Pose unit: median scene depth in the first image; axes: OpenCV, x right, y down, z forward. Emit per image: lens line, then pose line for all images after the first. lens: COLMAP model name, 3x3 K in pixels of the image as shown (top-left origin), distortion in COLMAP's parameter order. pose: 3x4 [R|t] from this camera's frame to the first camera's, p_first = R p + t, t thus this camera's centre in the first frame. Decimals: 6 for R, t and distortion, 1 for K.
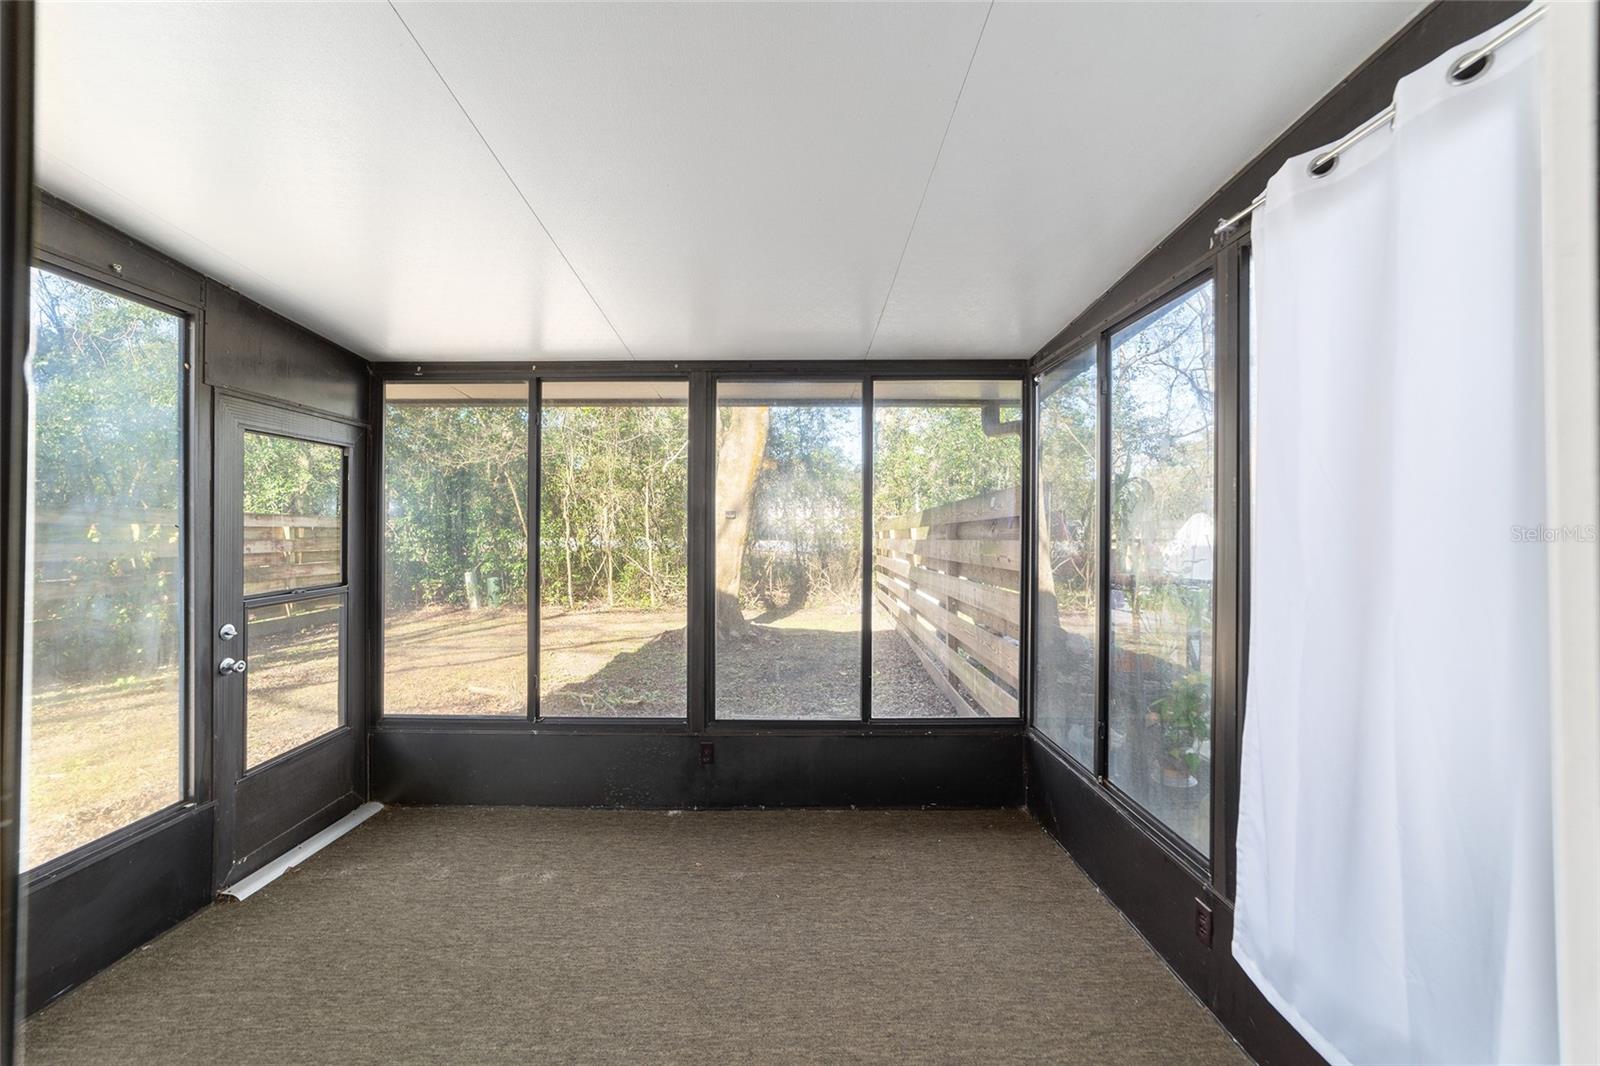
lens RADIAL K [[614.0, 0, 784.8], [0, 614.0, 525.2], [0, 0, 1]] dist [-0.010943, 0.005419]
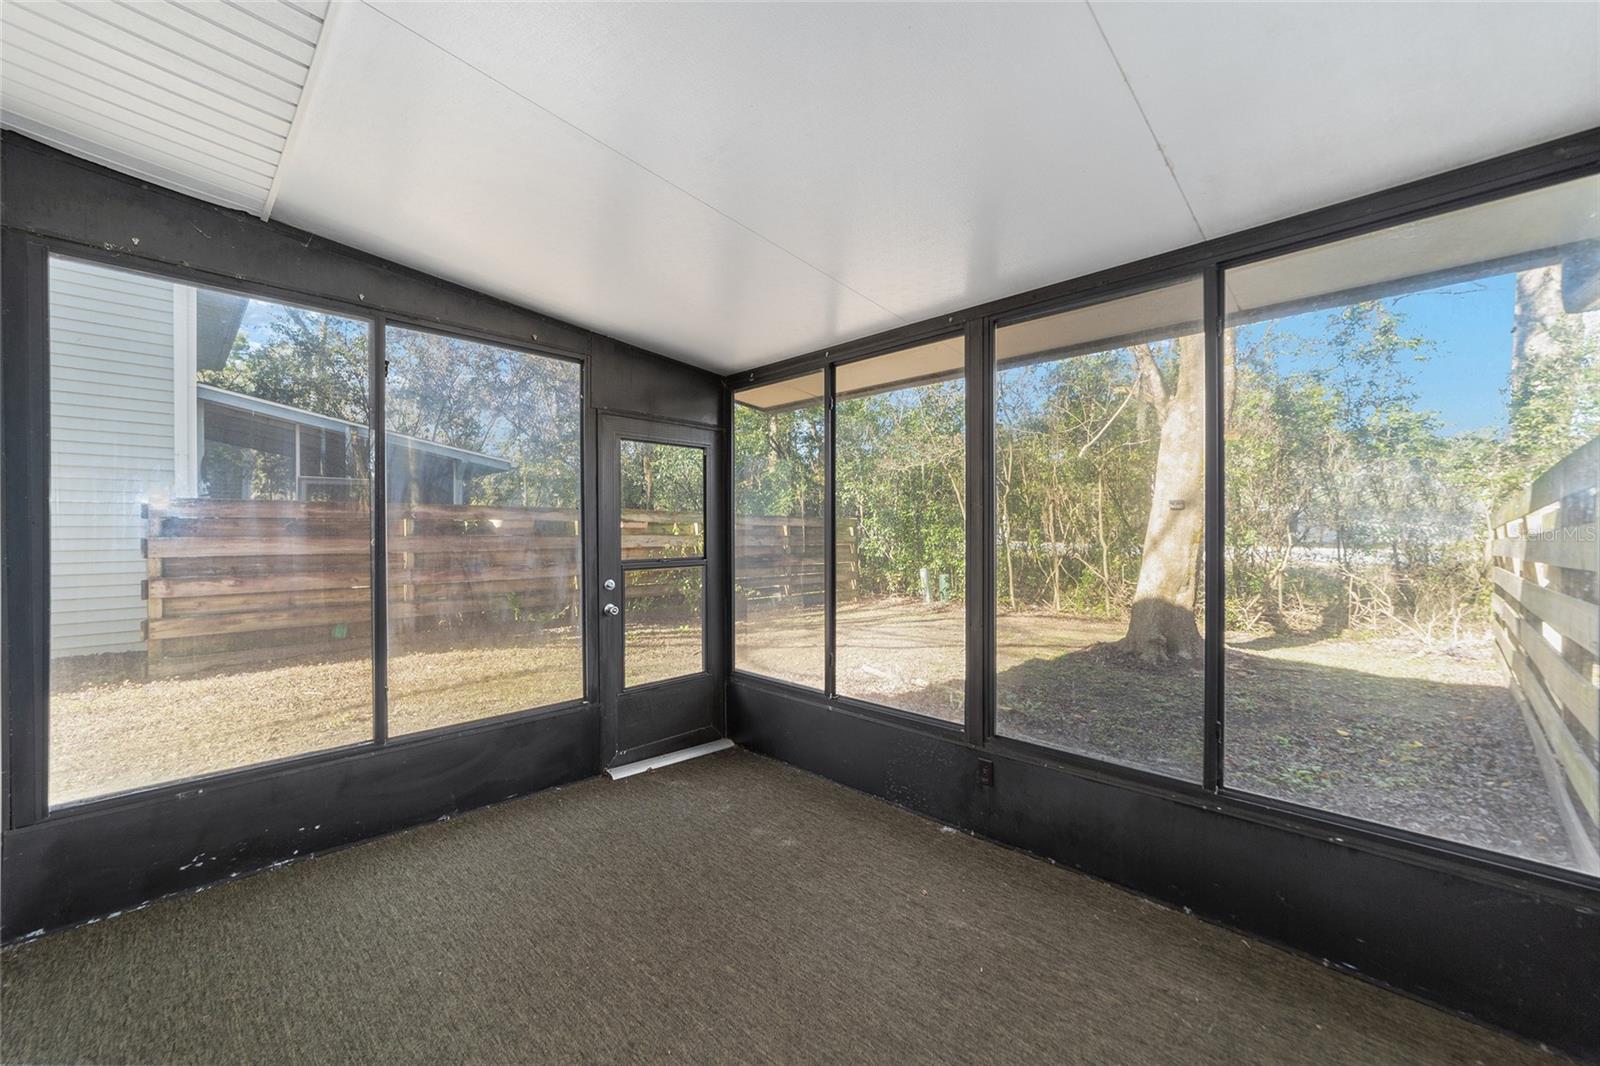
lens RADIAL K [[614.0, 0, 795.0], [0, 614.0, 535.7], [0, 0, 1]] dist [-0.010943, 0.005419]
pose [[0.717498, 0.001500, -0.696559, 0.270180], [0.003473, 0.999978, 0.005730, 0.041237], [0.696552, -0.006530, 0.717476, 0.217352]]
